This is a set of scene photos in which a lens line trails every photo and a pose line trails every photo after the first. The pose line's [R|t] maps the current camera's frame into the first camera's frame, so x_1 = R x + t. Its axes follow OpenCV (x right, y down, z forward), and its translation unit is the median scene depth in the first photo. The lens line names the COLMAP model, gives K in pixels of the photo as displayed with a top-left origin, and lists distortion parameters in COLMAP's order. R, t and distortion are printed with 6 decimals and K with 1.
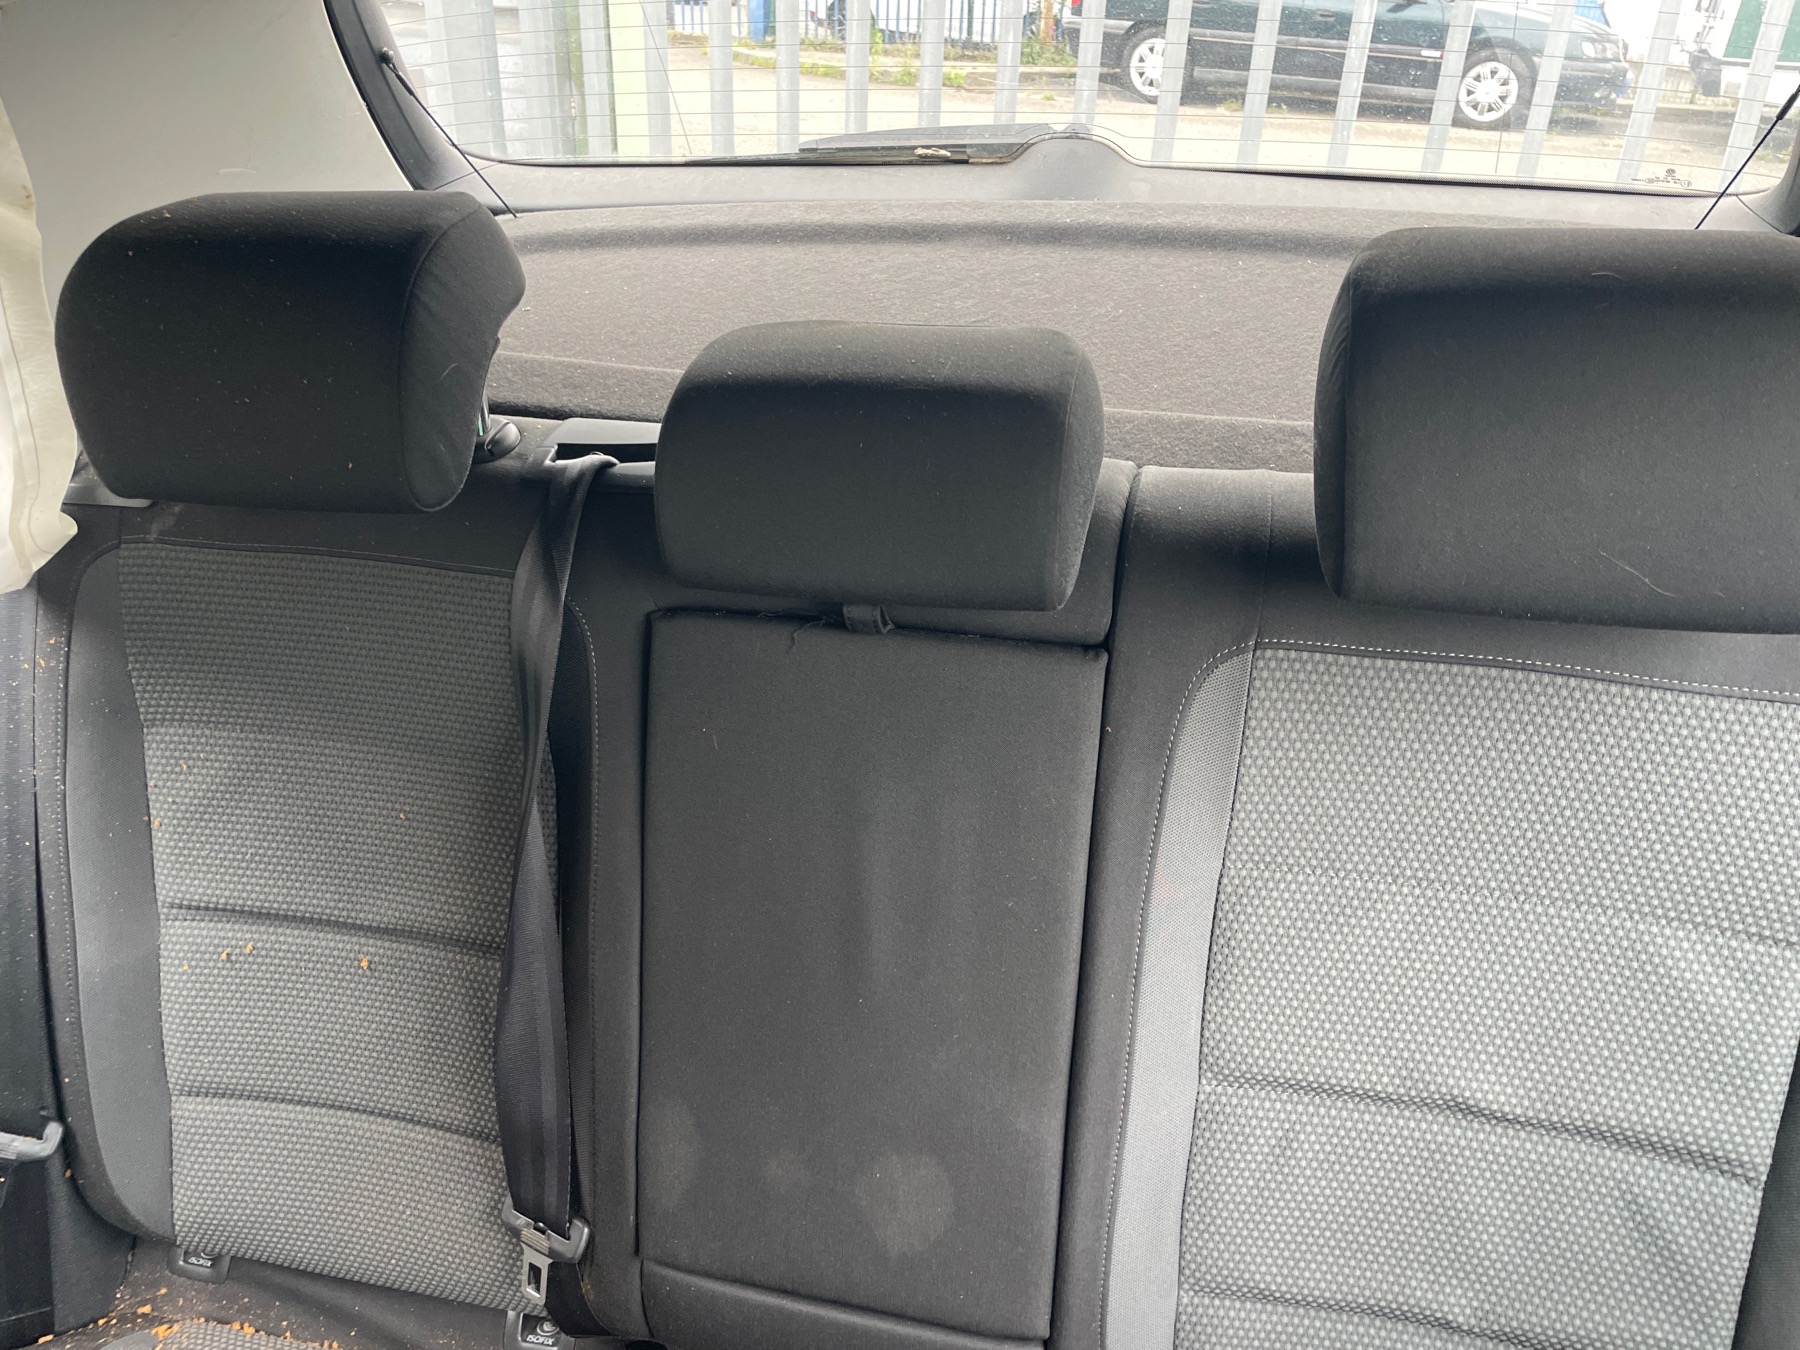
lens RADIAL K [[1365.2, 0, 914.9], [0, 1365.2, 677.5], [0, 0, 1]] dist [0.072521, -0.096803]
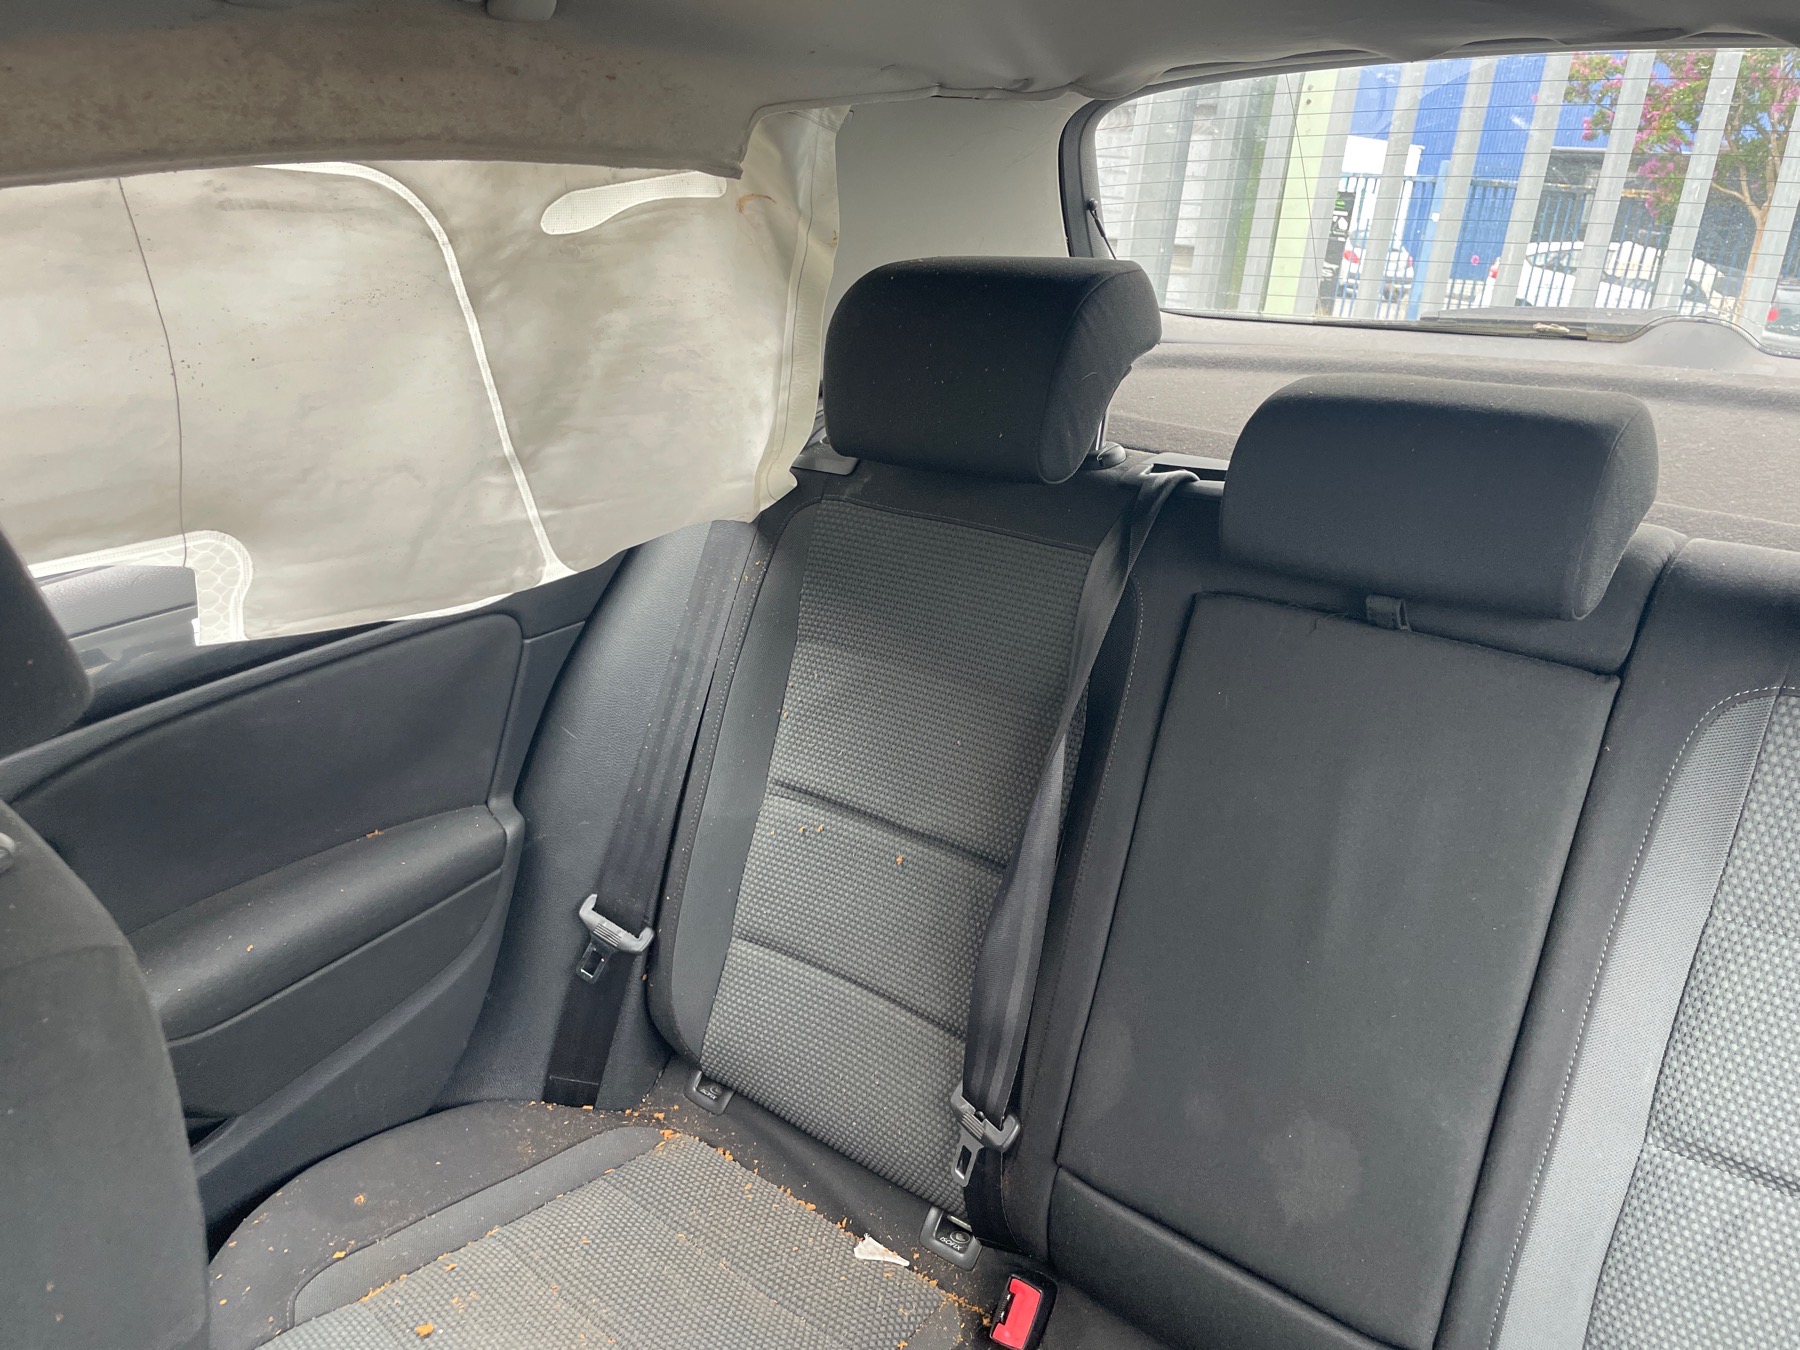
lens RADIAL K [[1365.2, 0, 905.9], [0, 1365.2, 670.1], [0, 0, 1]] dist [0.072521, -0.096803]
pose [[0.897994, 0.184832, -0.399304, 0.062257], [-0.258373, 0.956064, -0.138507, 0.231588], [0.356160, 0.227548, 0.906296, -0.140949]]
